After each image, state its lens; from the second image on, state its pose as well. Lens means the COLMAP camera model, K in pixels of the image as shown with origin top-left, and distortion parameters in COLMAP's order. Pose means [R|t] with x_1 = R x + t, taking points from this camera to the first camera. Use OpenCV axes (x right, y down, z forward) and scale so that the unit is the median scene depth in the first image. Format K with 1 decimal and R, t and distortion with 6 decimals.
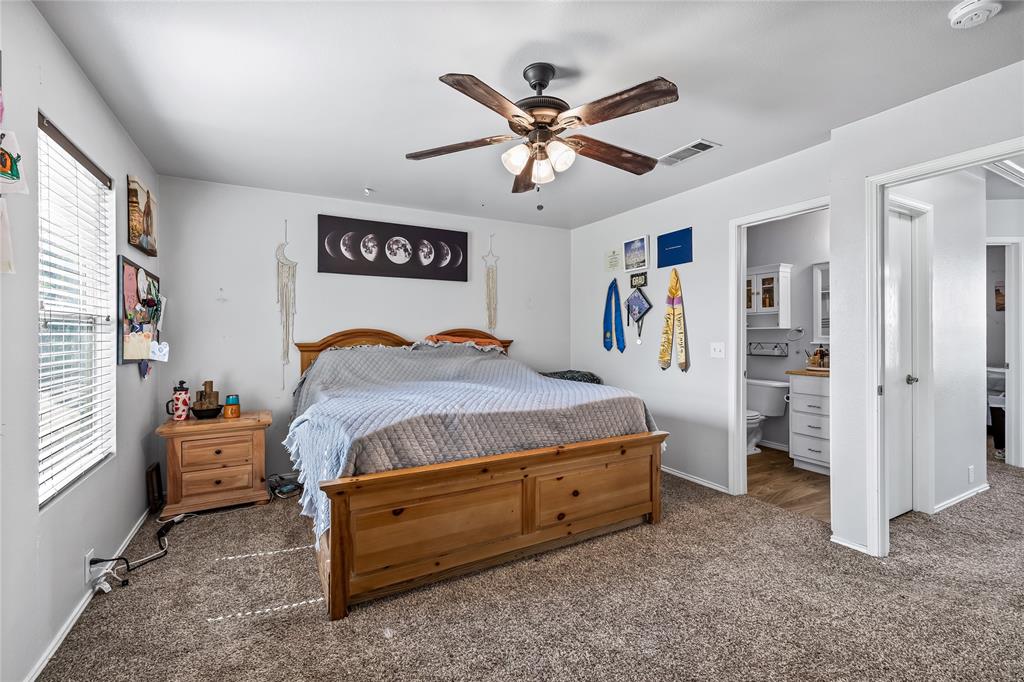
lens RADIAL K [[438.0, 0, 509.9], [0, 438.0, 337.8], [0, 0, 1]] dist [0.001005, 0.000411]
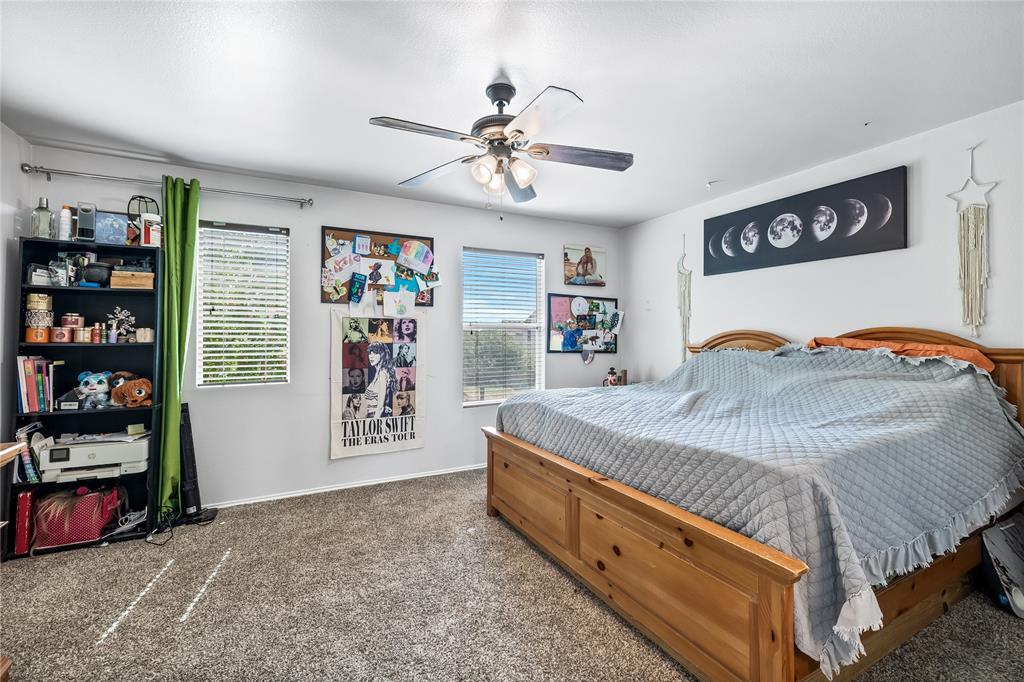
lens RADIAL K [[438.0, 0, 509.7], [0, 438.0, 339.2], [0, 0, 1]] dist [0.001005, 0.000411]
pose [[-0.028065, 0.009393, -0.999562, 0.578432], [-0.005563, 0.999939, 0.009552, -0.007457], [0.999591, 0.005829, -0.028011, 0.538638]]
